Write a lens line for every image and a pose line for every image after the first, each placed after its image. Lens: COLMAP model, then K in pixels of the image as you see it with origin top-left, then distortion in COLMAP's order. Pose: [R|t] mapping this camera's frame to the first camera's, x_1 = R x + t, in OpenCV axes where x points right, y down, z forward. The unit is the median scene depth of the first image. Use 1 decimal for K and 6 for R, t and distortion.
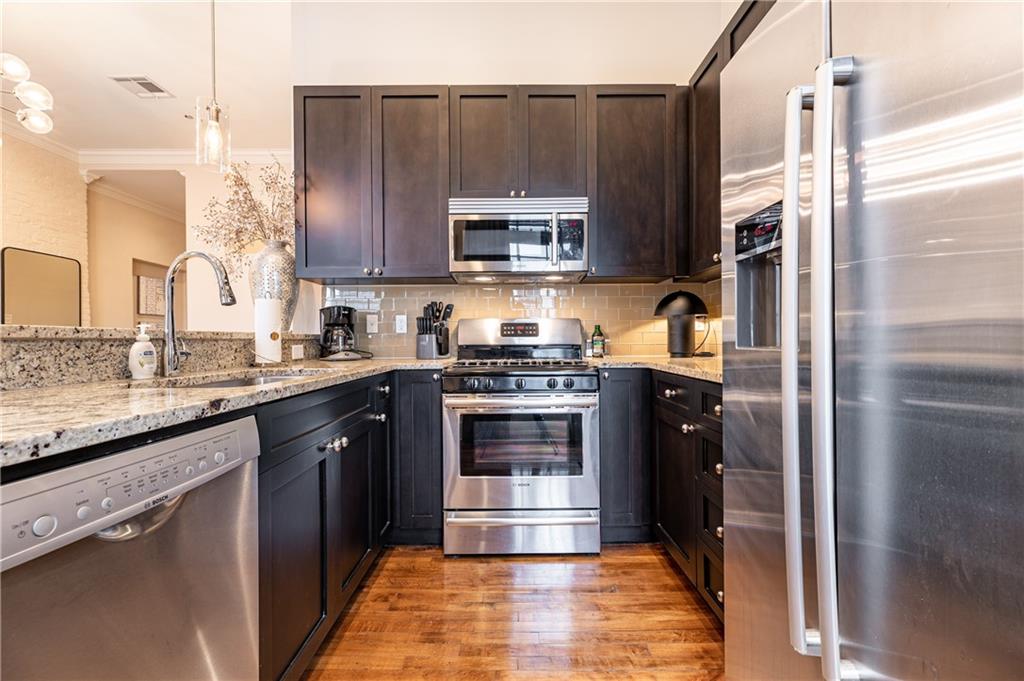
lens RADIAL K [[429.5, 0, 516.9], [0, 429.5, 334.5], [0, 0, 1]] dist [-0.000351, -0.000120]
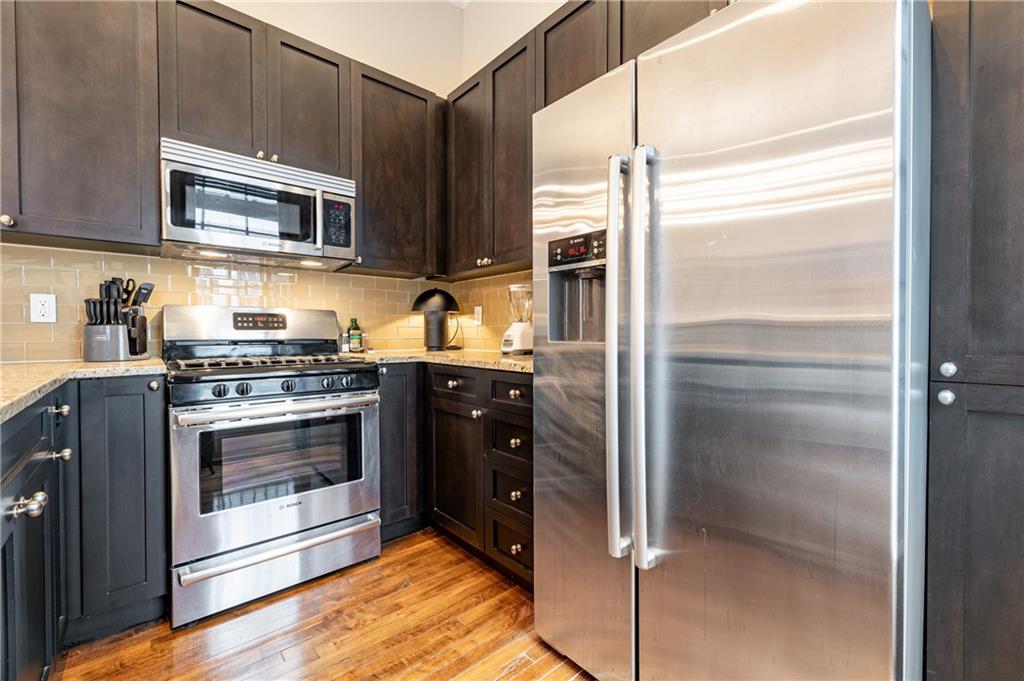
lens RADIAL K [[429.5, 0, 531.6], [0, 429.5, 331.3], [0, 0, 1]] dist [-0.000351, -0.000120]
pose [[0.747973, 0.008517, 0.663674, -0.173260], [-0.012624, 0.999919, 0.001396, 0.000114], [-0.663609, -0.009422, 0.748020, 0.048621]]
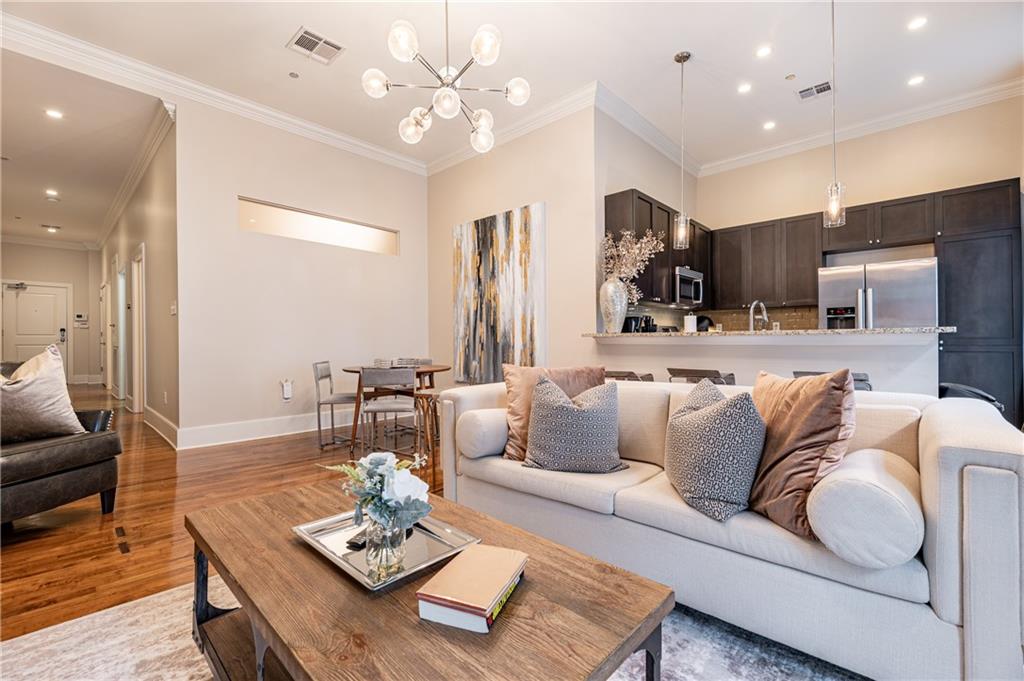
lens RADIAL K [[429.5, 0, 528.0], [0, 429.5, 331.6], [0, 0, 1]] dist [-0.000351, -0.000120]
pose [[0.674126, 0.016214, 0.738438, -2.229920], [-0.007205, 0.999856, -0.015377, 0.028759], [-0.738581, 0.005046, 0.674146, 0.162776]]
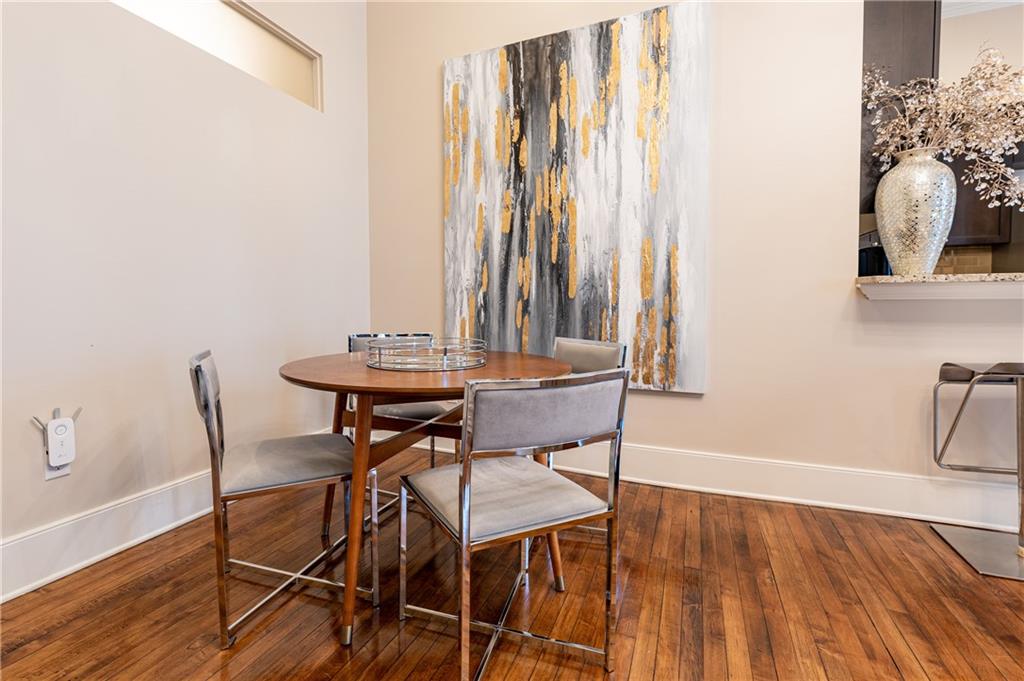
lens RADIAL K [[429.5, 0, 506.3], [0, 429.5, 329.6], [0, 0, 1]] dist [-0.000351, -0.000120]
pose [[0.367354, -0.025032, 0.929744, -1.753997], [-0.018540, 0.999242, 0.034228, 0.099066], [-0.929896, -0.029812, 0.366612, 1.565620]]
